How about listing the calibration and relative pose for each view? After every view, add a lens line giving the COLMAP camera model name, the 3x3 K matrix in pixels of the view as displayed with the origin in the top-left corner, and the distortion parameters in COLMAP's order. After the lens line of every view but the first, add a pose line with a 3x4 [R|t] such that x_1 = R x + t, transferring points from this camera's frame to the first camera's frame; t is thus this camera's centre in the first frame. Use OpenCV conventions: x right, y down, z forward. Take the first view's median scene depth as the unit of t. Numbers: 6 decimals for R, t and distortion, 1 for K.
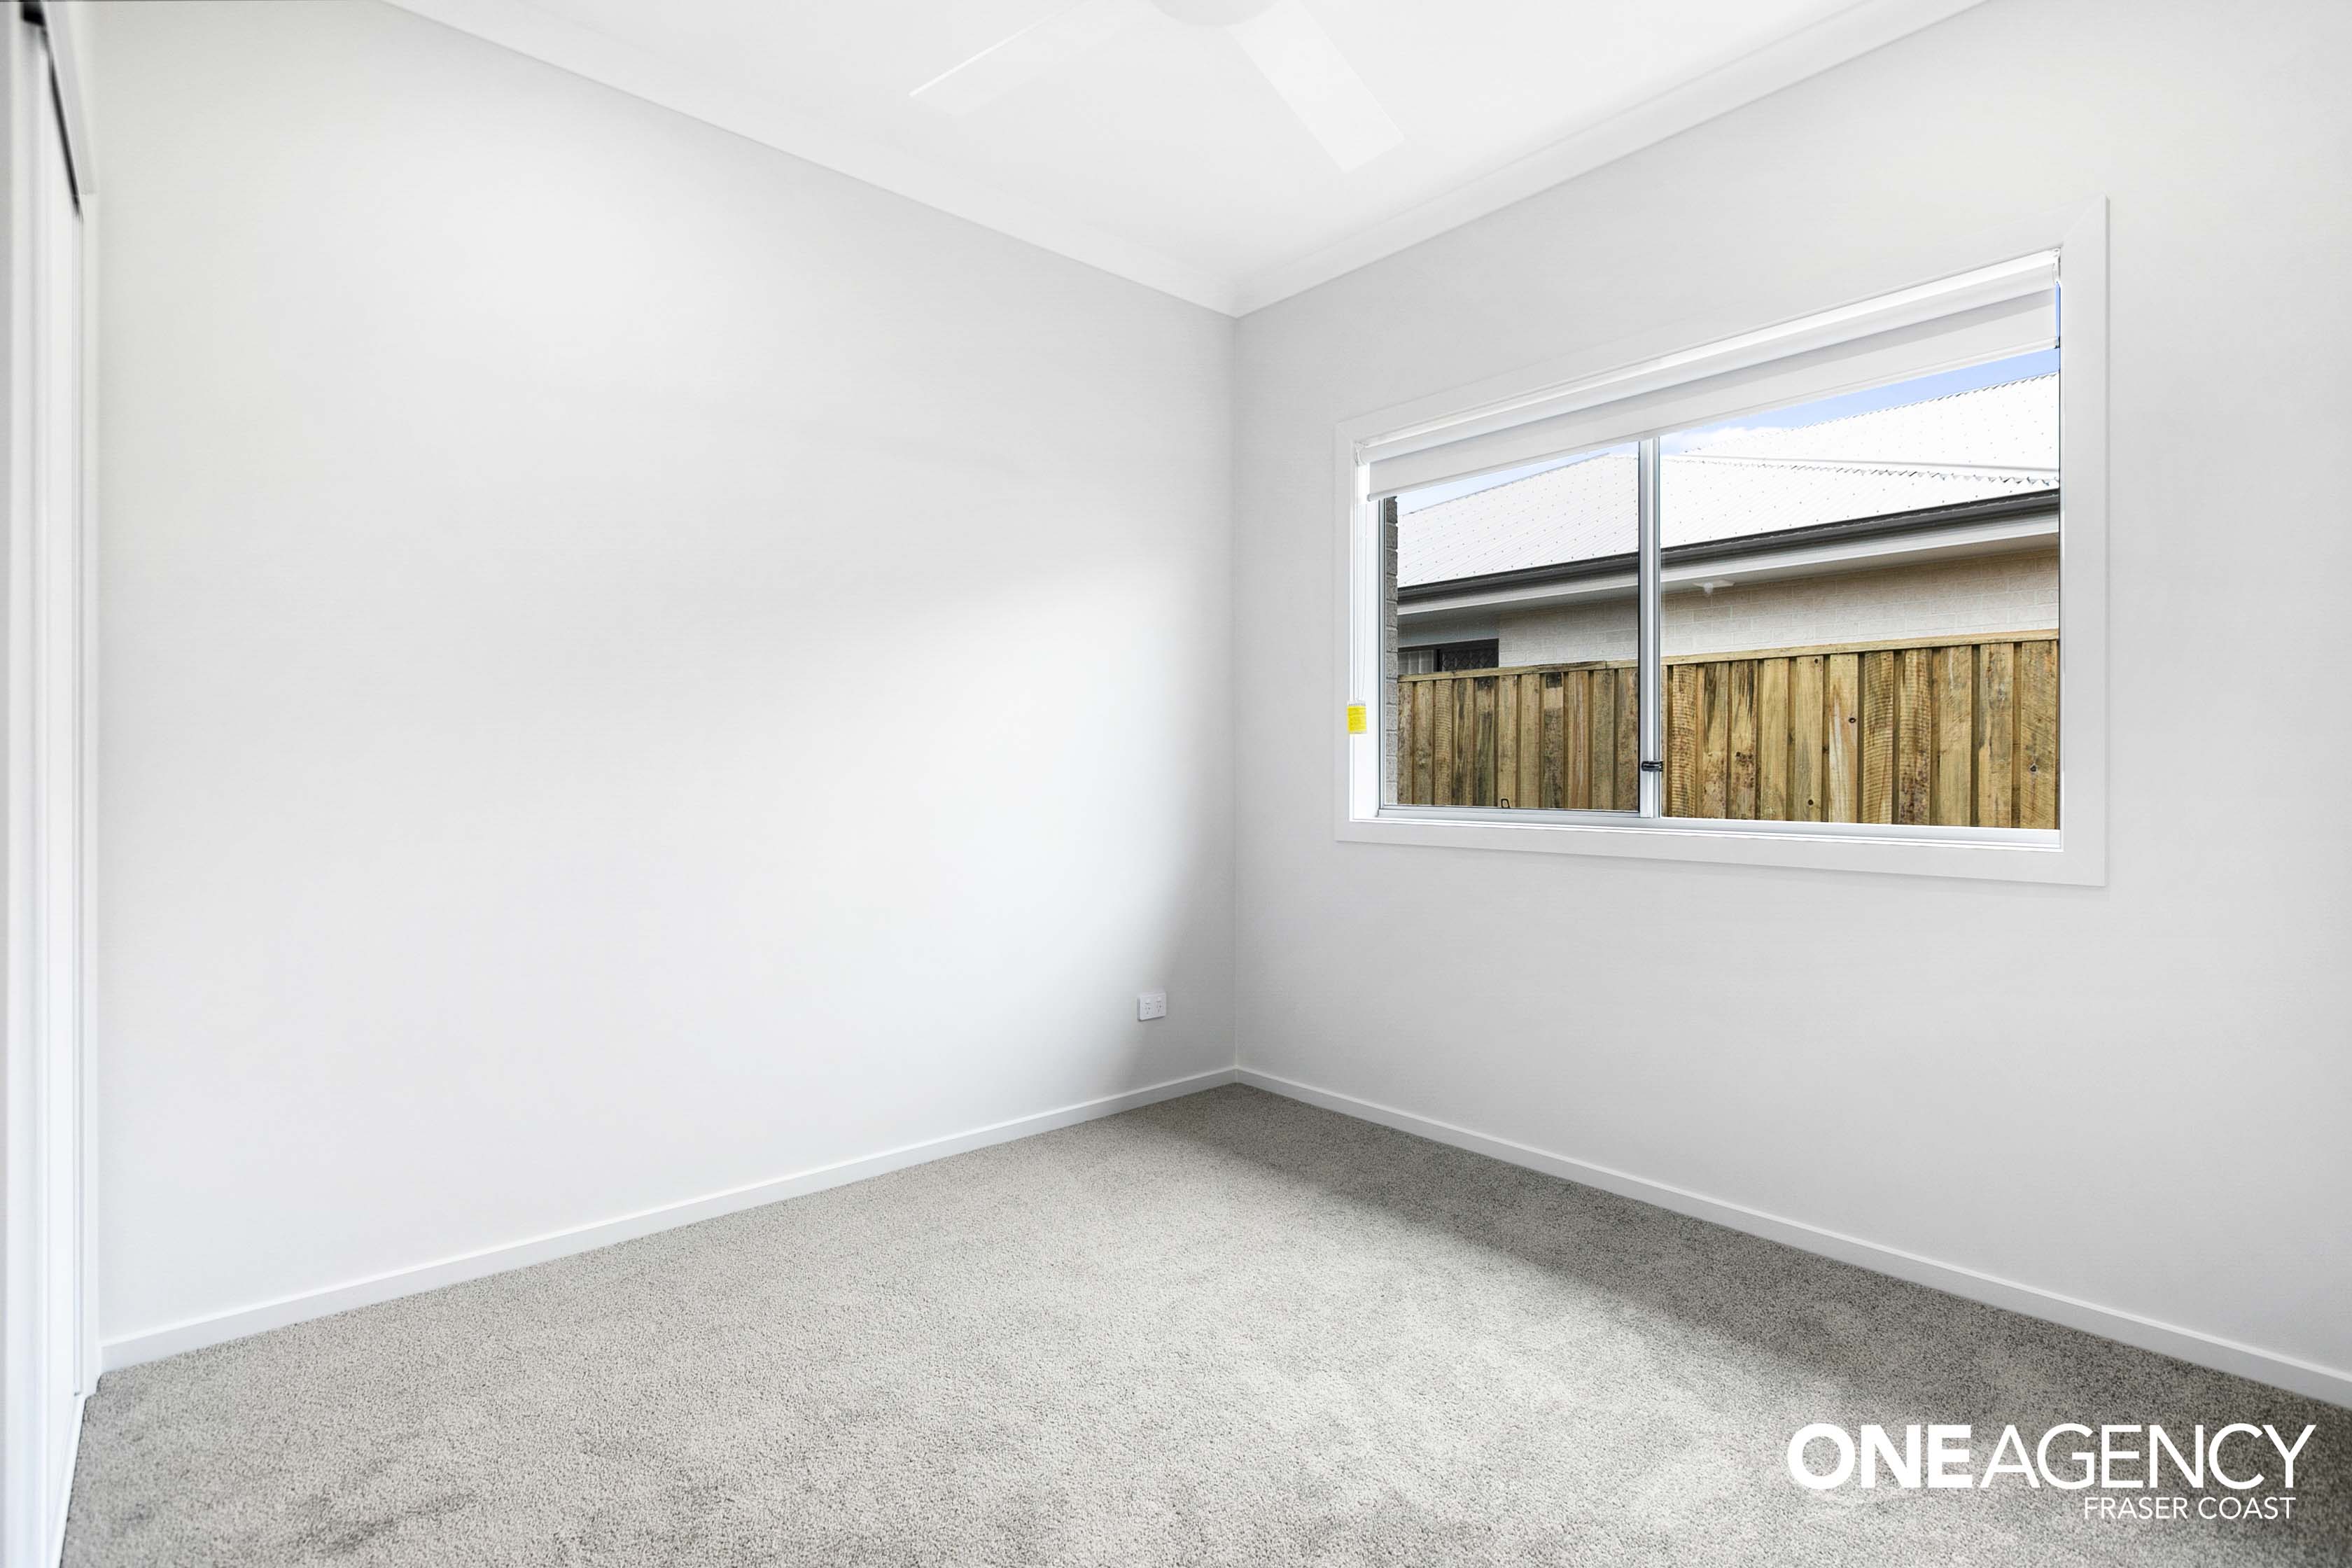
lens RADIAL K [[1132.6, 0, 1161.9], [0, 1132.6, 790.5], [0, 0, 1]] dist [0.005555, 0.000408]
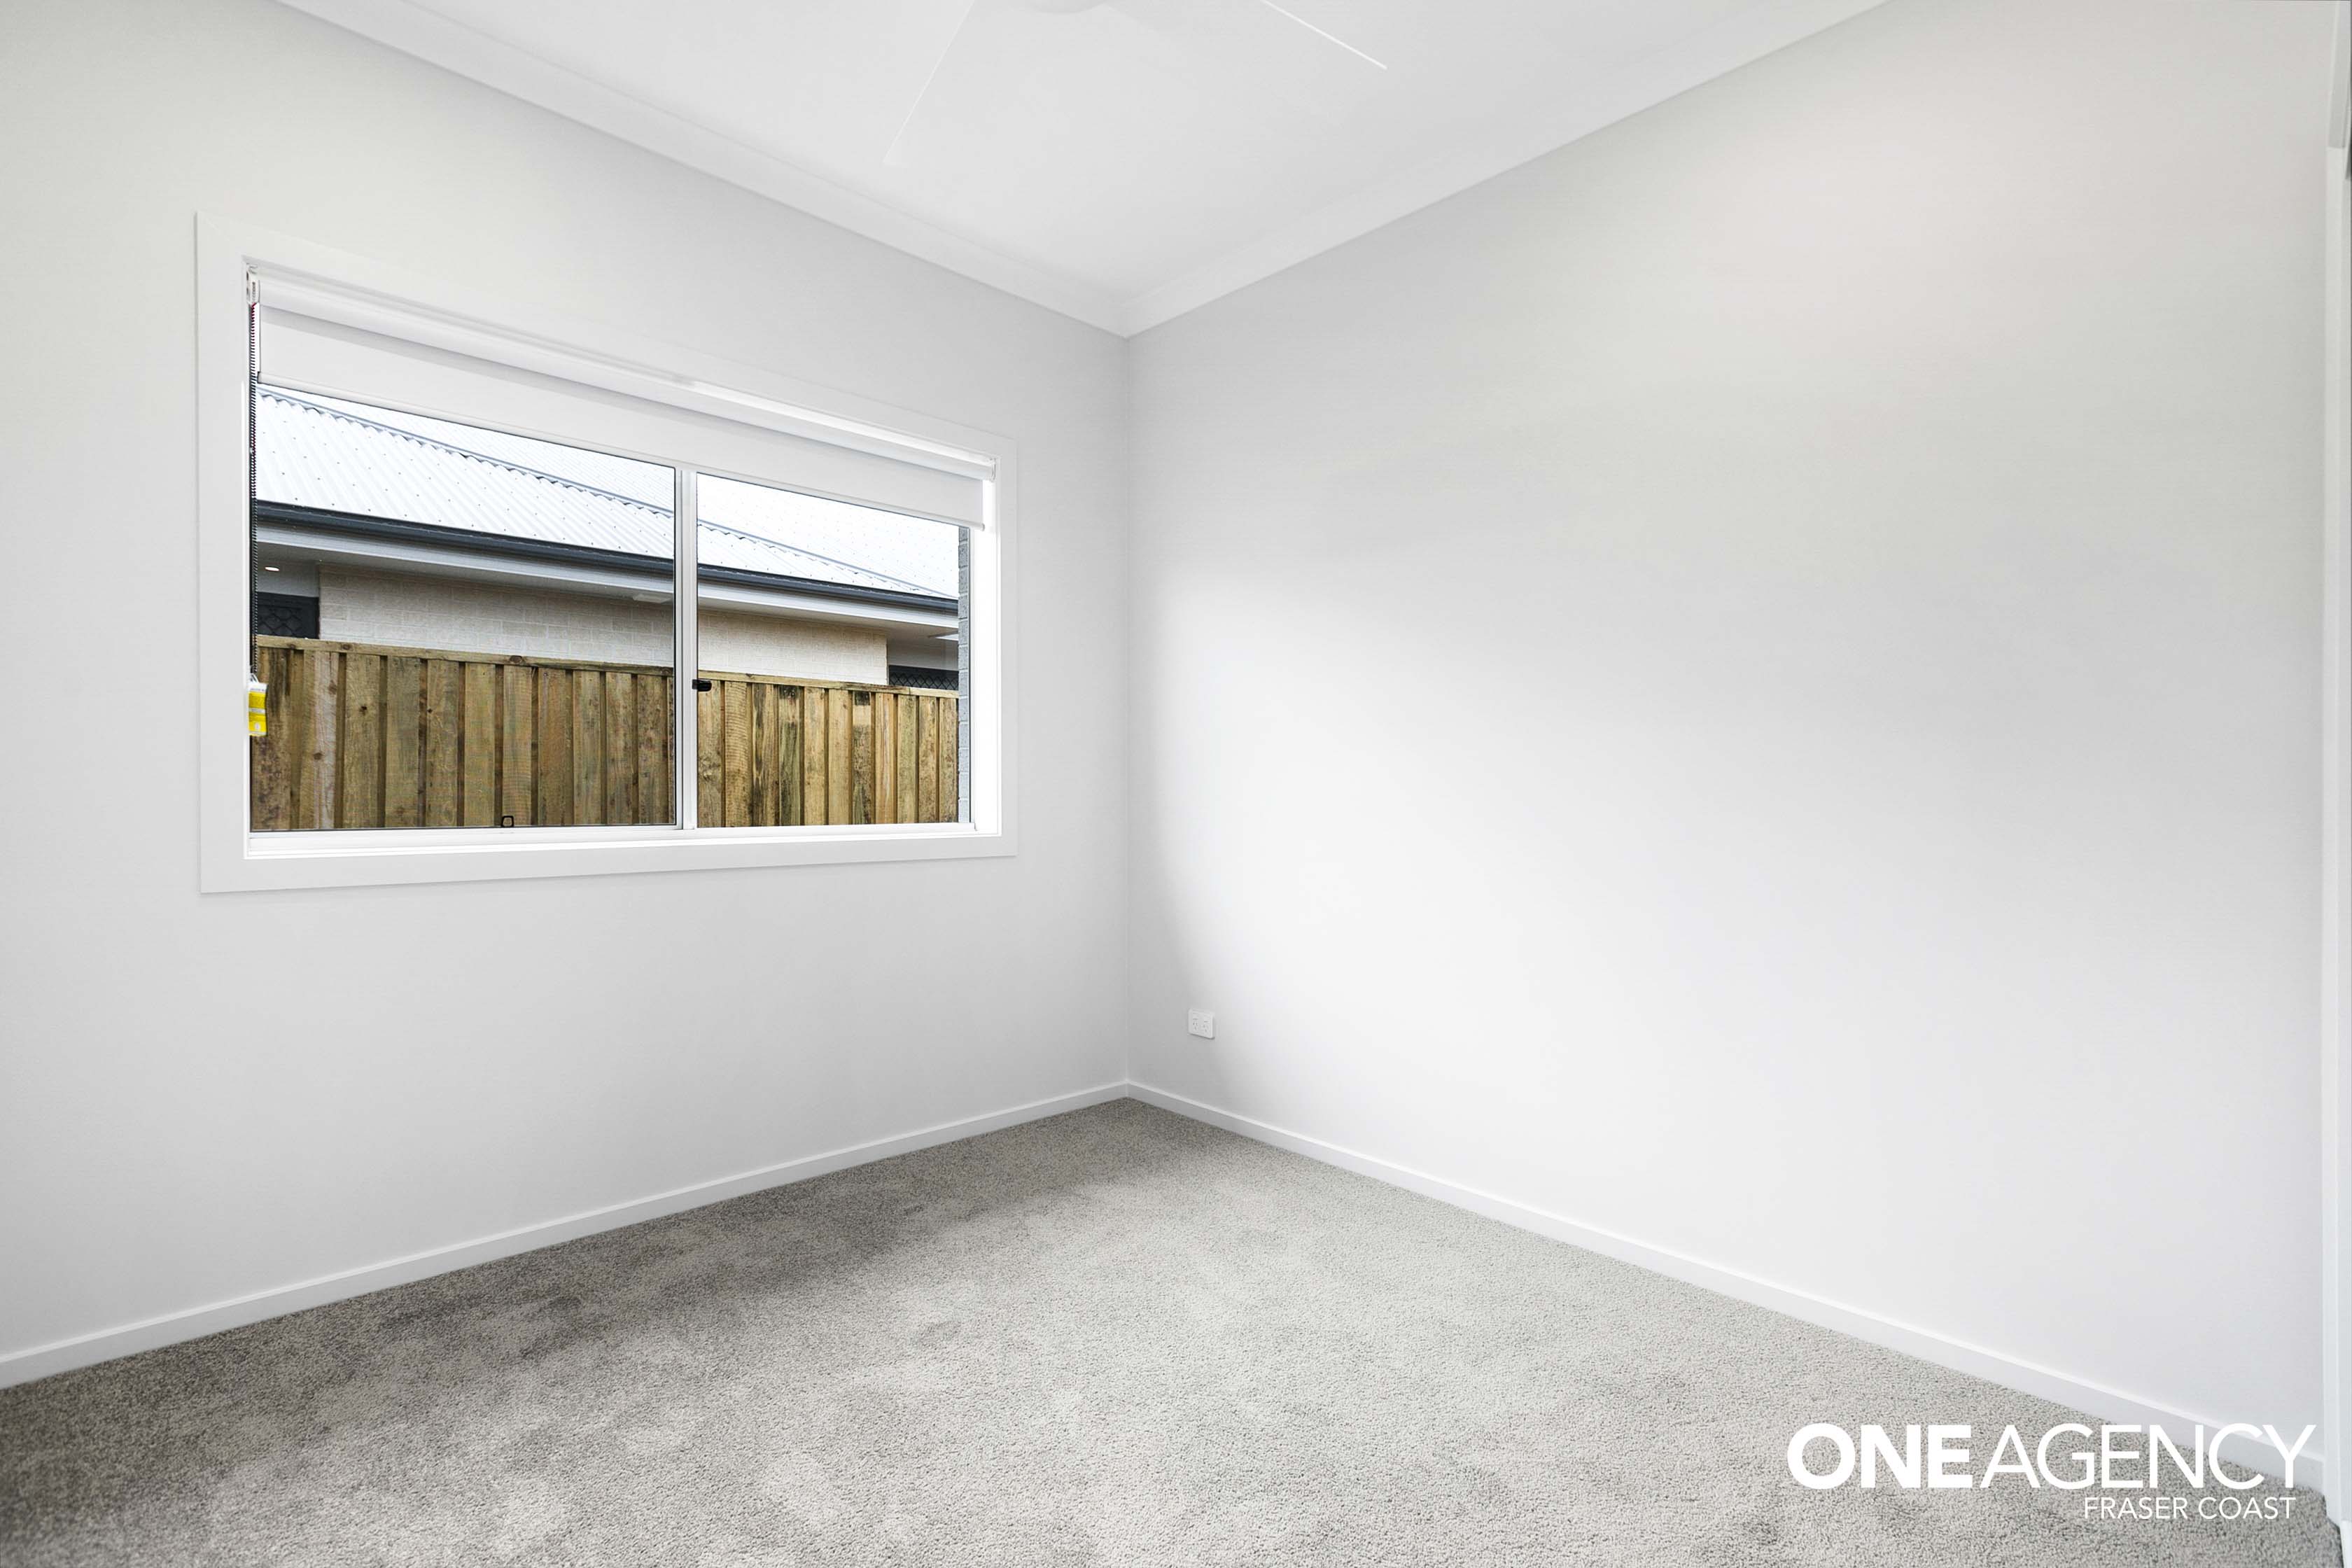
lens RADIAL K [[1065.7, 0, 1181.0], [0, 1065.7, 776.0], [0, 0, 1]] dist [0.003496, 0.000178]
pose [[-0.008123, 0.006184, 0.999948, -0.614122], [0.008460, 0.999946, -0.006116, -0.016011], [-0.999931, 0.008410, -0.008175, 0.680807]]
